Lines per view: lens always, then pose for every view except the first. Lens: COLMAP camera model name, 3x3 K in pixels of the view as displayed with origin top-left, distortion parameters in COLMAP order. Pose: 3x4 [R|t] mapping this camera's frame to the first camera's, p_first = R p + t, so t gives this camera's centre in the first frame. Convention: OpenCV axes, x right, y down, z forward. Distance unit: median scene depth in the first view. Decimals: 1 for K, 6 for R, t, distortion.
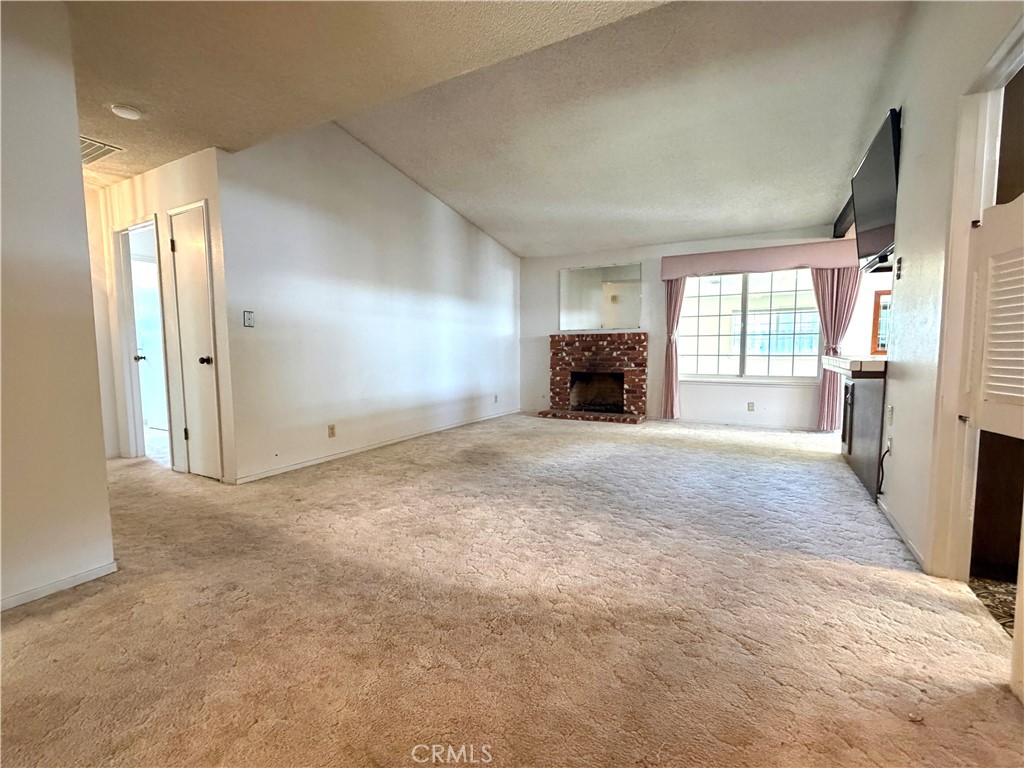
lens RADIAL K [[455.4, 0, 512.8], [0, 455.4, 385.0], [0, 0, 1]] dist [-0.000443, -0.000005]
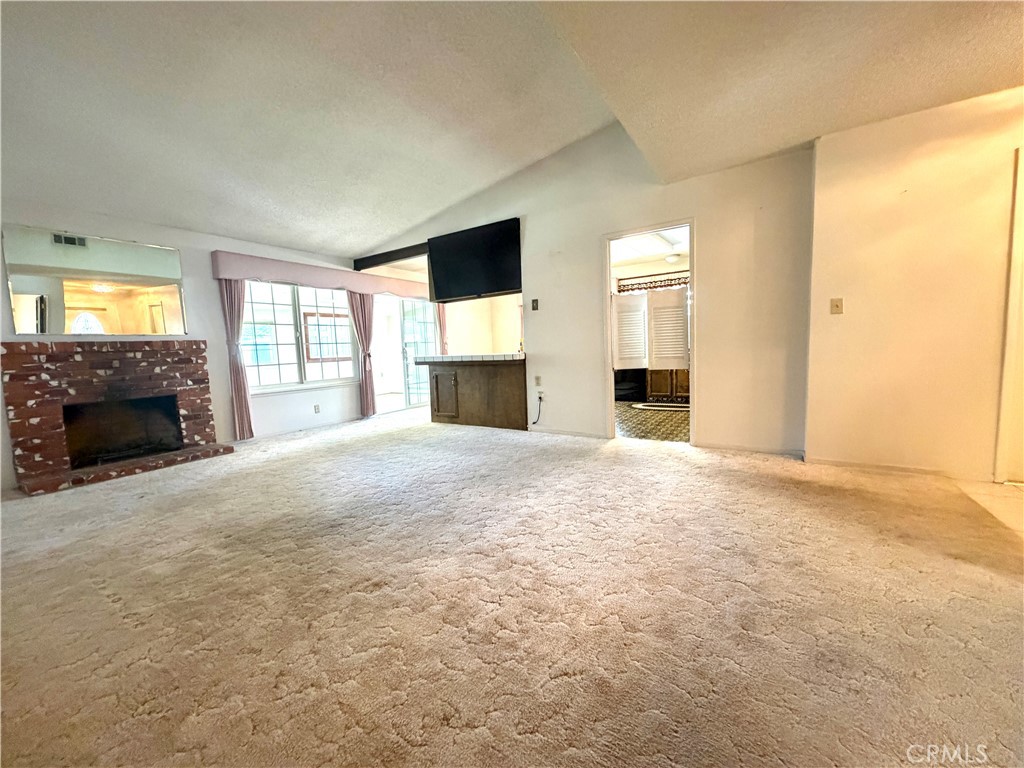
lens RADIAL K [[407.9, 0, 511.7], [0, 407.9, 381.7], [0, 0, 1]] dist [0.001688, 0.000222]
pose [[0.080861, -0.082186, 0.993331, -0.372694], [0.122246, 0.989888, 0.071950, -0.028473], [-0.989200, 0.115613, 0.090090, 0.403063]]
